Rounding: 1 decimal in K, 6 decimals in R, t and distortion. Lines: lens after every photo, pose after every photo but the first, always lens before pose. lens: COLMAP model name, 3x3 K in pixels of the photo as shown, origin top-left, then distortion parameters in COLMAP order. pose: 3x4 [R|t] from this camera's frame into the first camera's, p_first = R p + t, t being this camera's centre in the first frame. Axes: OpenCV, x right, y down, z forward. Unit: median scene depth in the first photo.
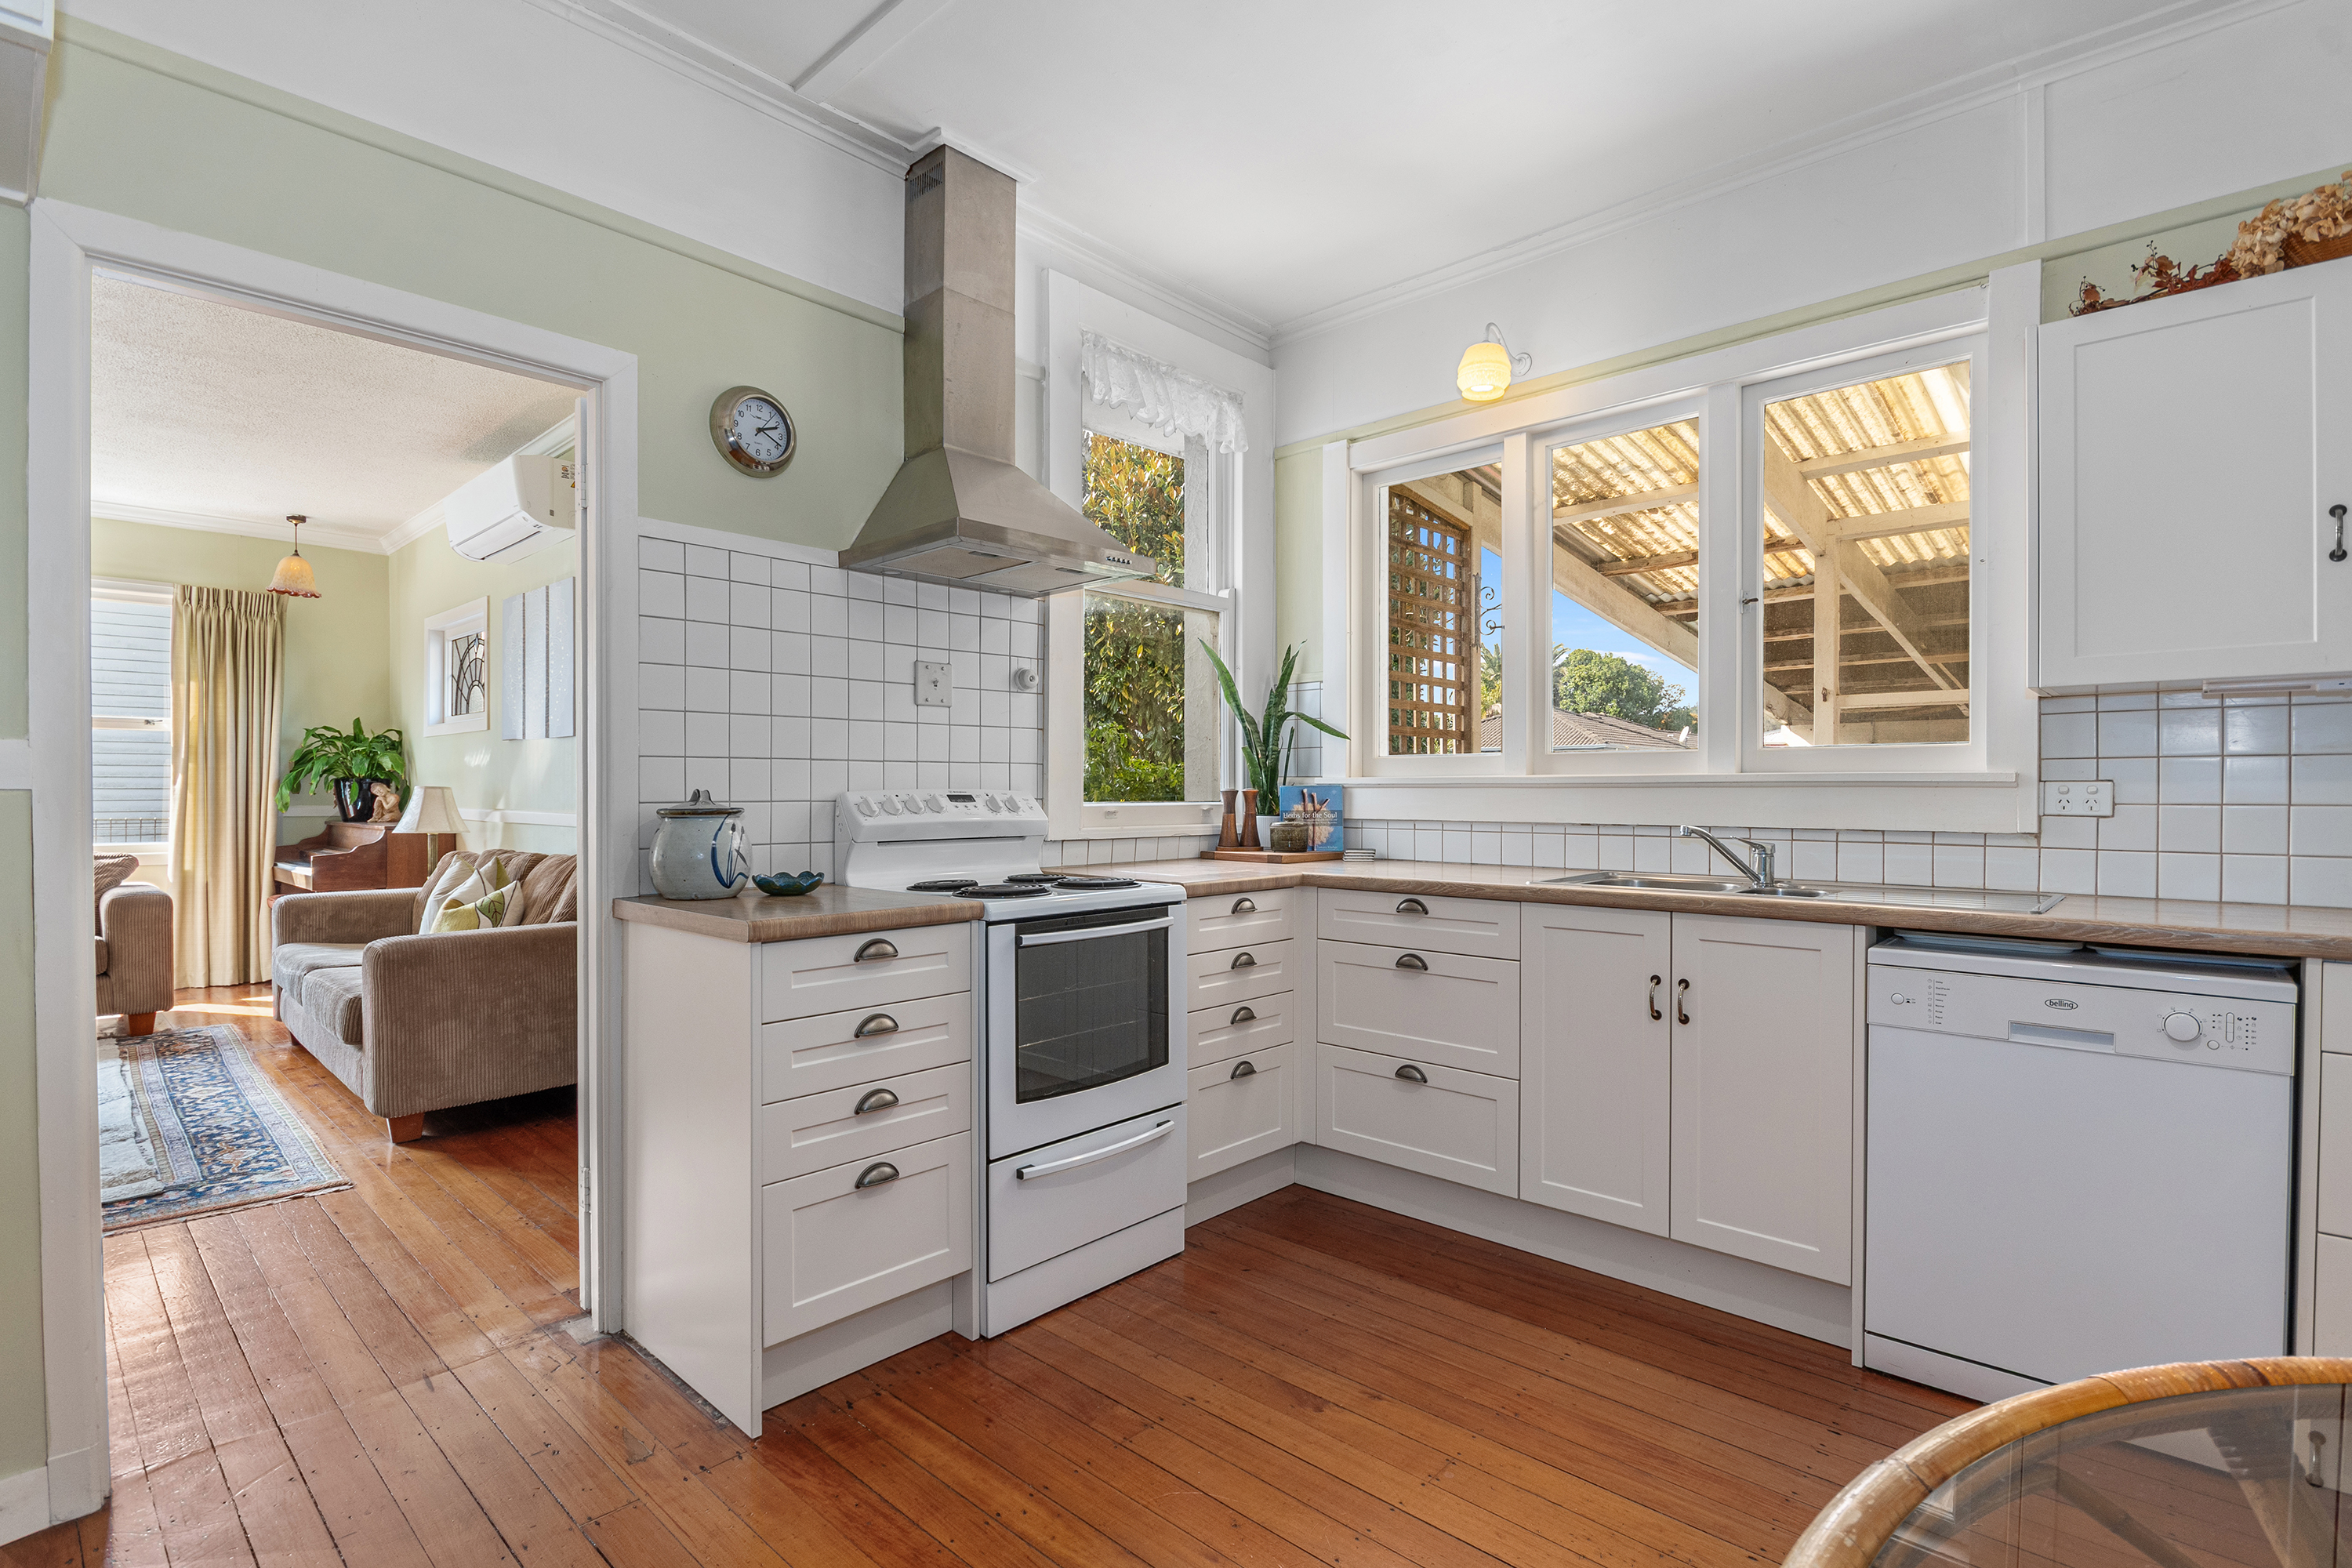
lens RADIAL K [[1125.1, 0, 1186.7], [0, 1125.1, 790.6], [0, 0, 1]] dist [-0.000355, -0.001685]
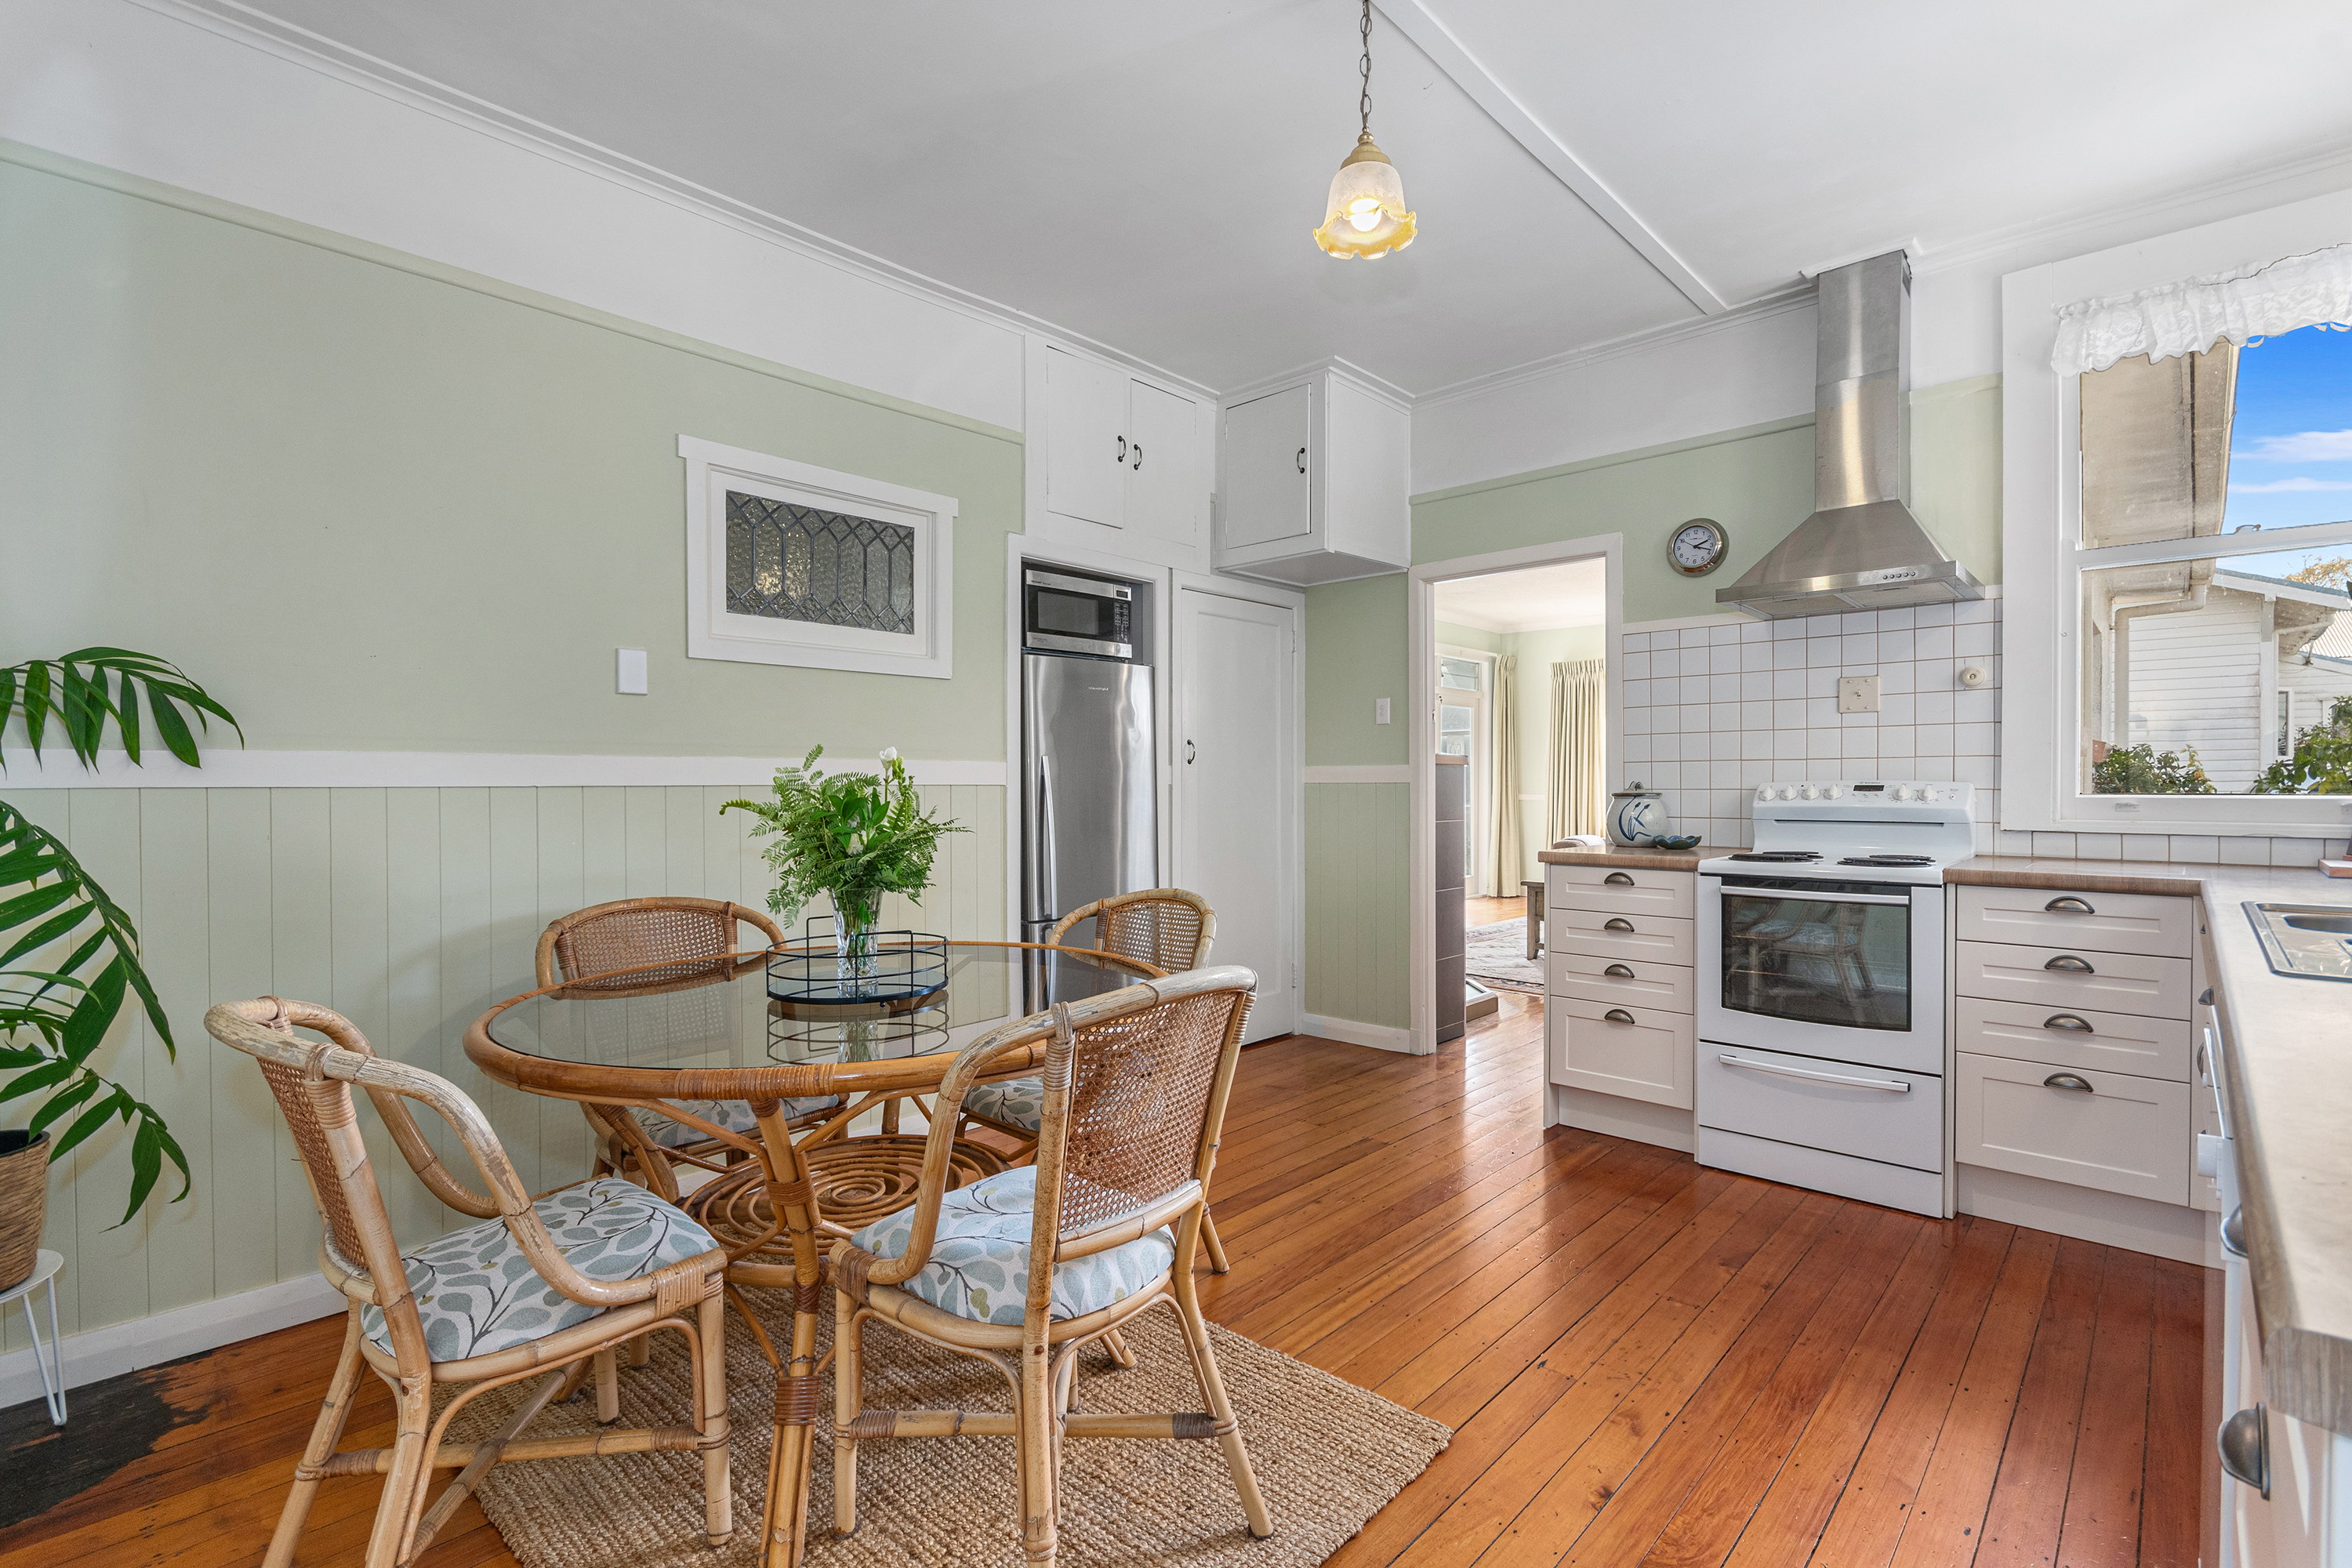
lens RADIAL K [[1109.2, 0, 1177.3], [0, 1109.2, 791.9], [0, 0, 1]] dist [0.001485, 0.000090]
pose [[-0.038473, 0.000112, -0.999260, 1.095883], [-0.005002, 0.999987, 0.000305, 0.015221], [0.999247, 0.005010, -0.038472, 0.338968]]
